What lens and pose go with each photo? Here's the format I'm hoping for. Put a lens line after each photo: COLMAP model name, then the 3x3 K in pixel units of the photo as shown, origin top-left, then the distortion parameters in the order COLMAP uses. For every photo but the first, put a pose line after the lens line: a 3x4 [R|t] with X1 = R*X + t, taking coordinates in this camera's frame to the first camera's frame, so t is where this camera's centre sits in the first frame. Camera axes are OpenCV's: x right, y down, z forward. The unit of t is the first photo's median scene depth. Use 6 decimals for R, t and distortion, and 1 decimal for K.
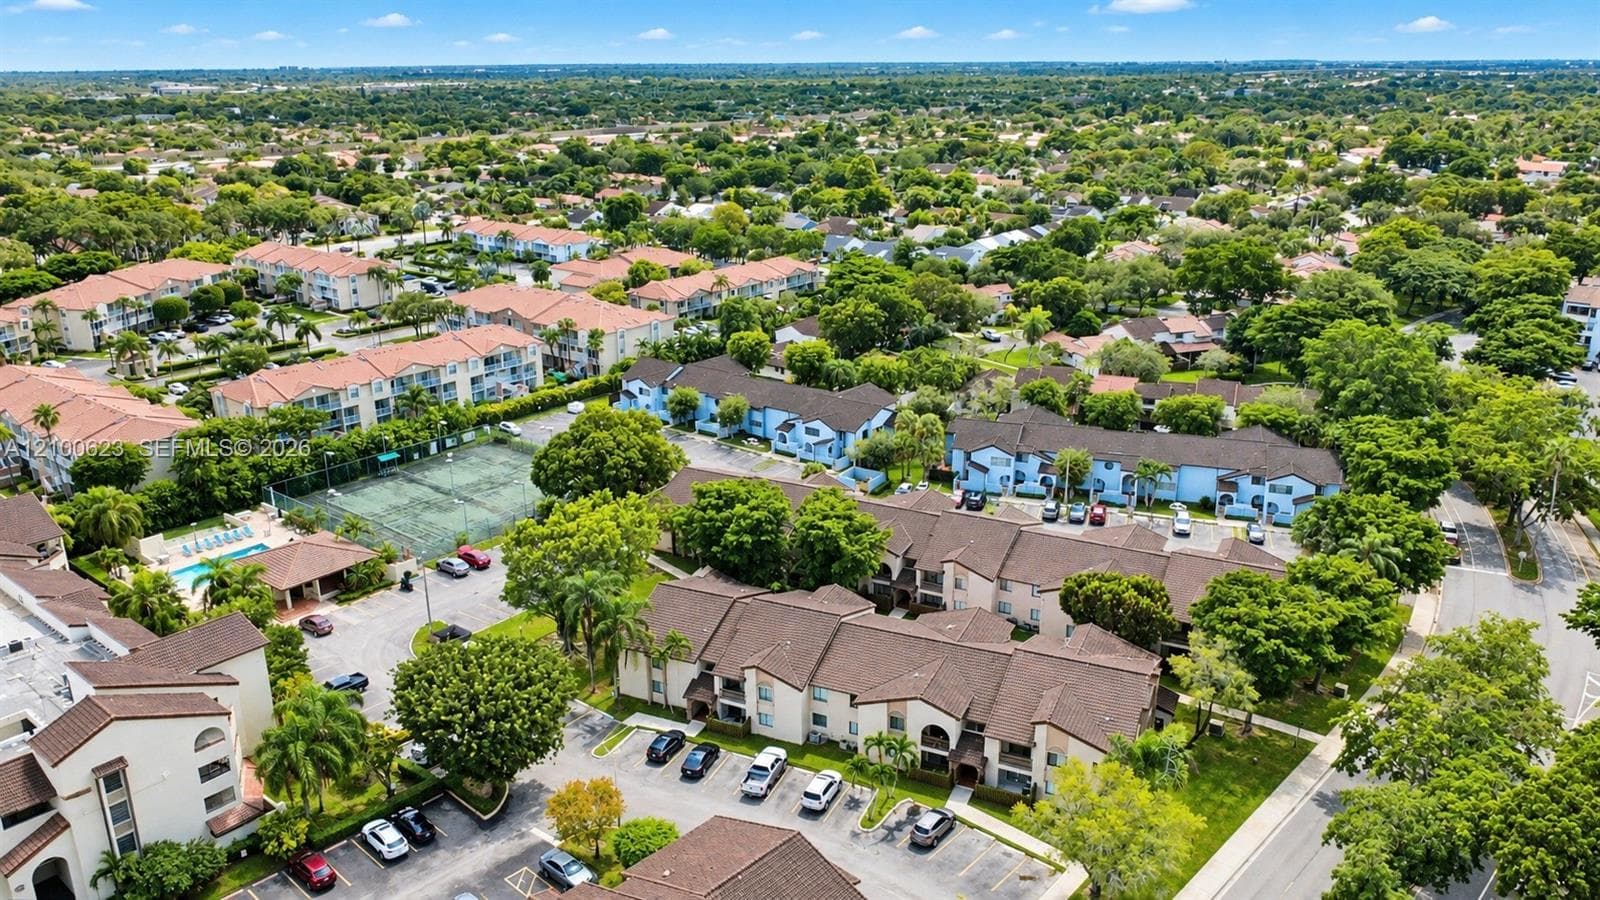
lens RADIAL K [[1184.7, 0, 800.0], [0, 1184.7, 450.0], [0, 0, 1]] dist [0.007924, -0.004575]
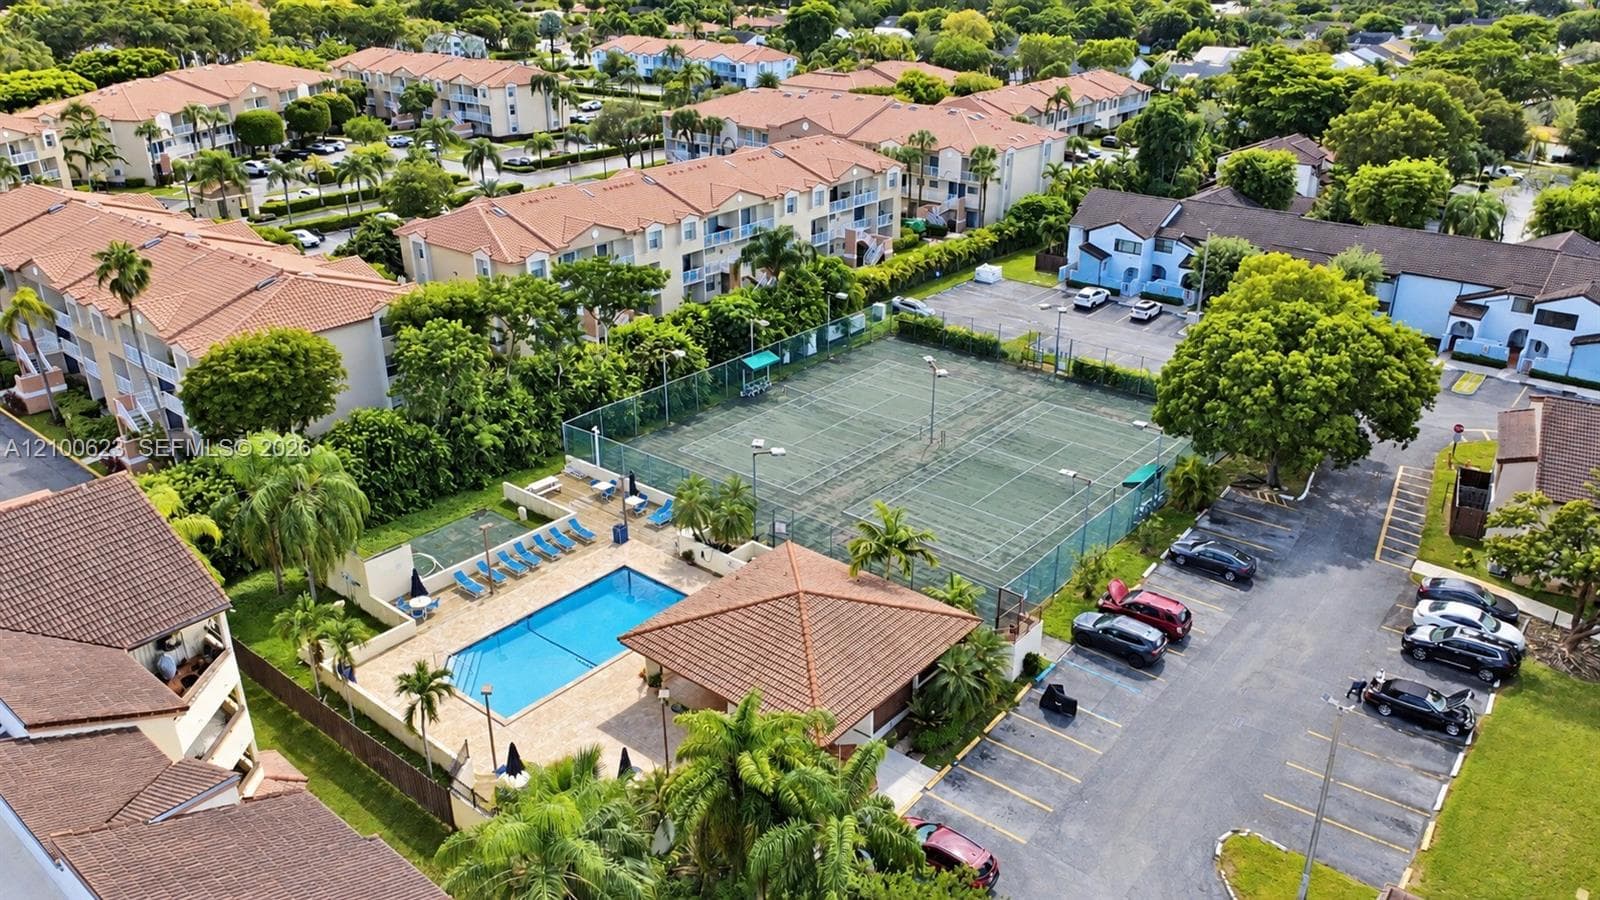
lens RADIAL K [[1184.7, 0, 800.0], [0, 1184.7, 450.0], [0, 0, 1]] dist [0.007924, -0.004575]
pose [[0.999873, 0.010599, -0.011938, -0.281199], [-0.009415, 0.995410, 0.095239, -0.004096], [0.012892, -0.095115, 0.995383, 0.414754]]
